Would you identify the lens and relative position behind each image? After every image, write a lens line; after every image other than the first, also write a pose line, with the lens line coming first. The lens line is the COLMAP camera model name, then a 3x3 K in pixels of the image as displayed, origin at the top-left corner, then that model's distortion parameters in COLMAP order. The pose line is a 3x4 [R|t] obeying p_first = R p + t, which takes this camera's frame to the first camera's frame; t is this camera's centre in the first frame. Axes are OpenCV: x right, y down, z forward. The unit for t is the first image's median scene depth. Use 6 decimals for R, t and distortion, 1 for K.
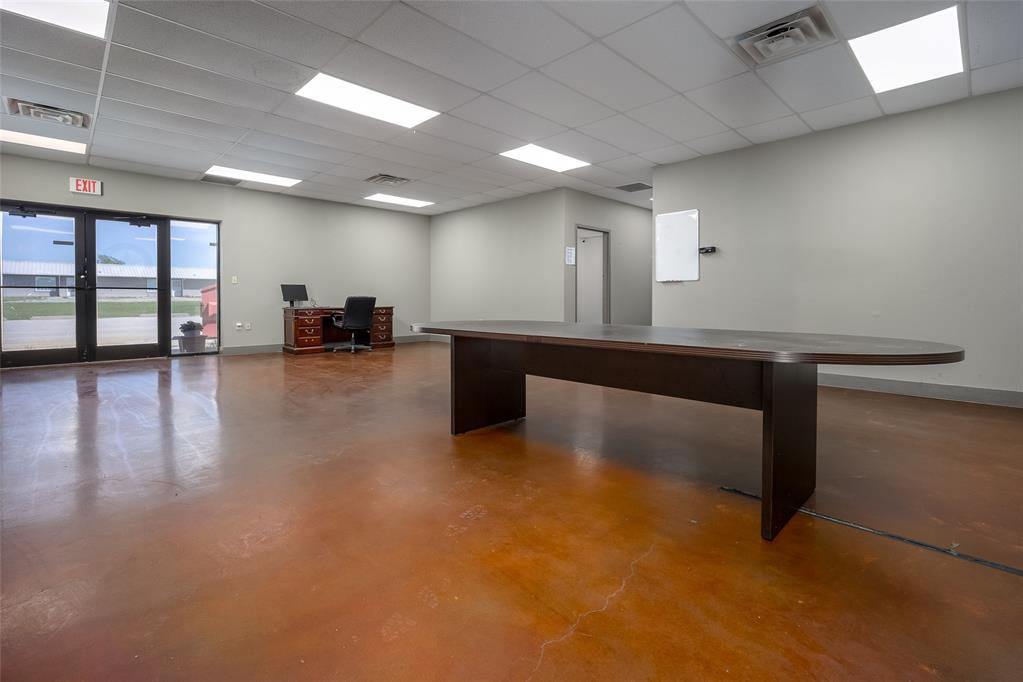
lens RADIAL K [[464.4, 0, 508.4], [0, 464.4, 309.9], [0, 0, 1]] dist [0.016719, 0.000648]
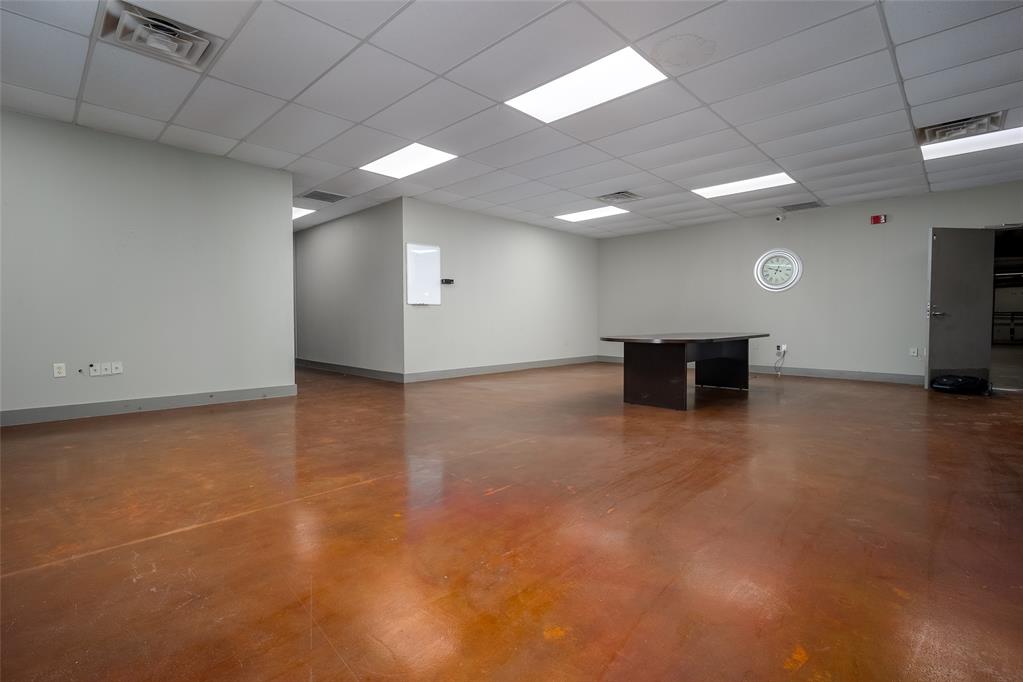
lens RADIAL K [[464.4, 0, 506.5], [0, 464.4, 321.7], [0, 0, 1]] dist [0.016719, 0.000648]
pose [[-0.007748, -0.000608, 0.999970, -0.681011], [0.026080, 0.999660, 0.000810, -0.012643], [-0.999630, 0.026086, -0.007729, 0.691277]]
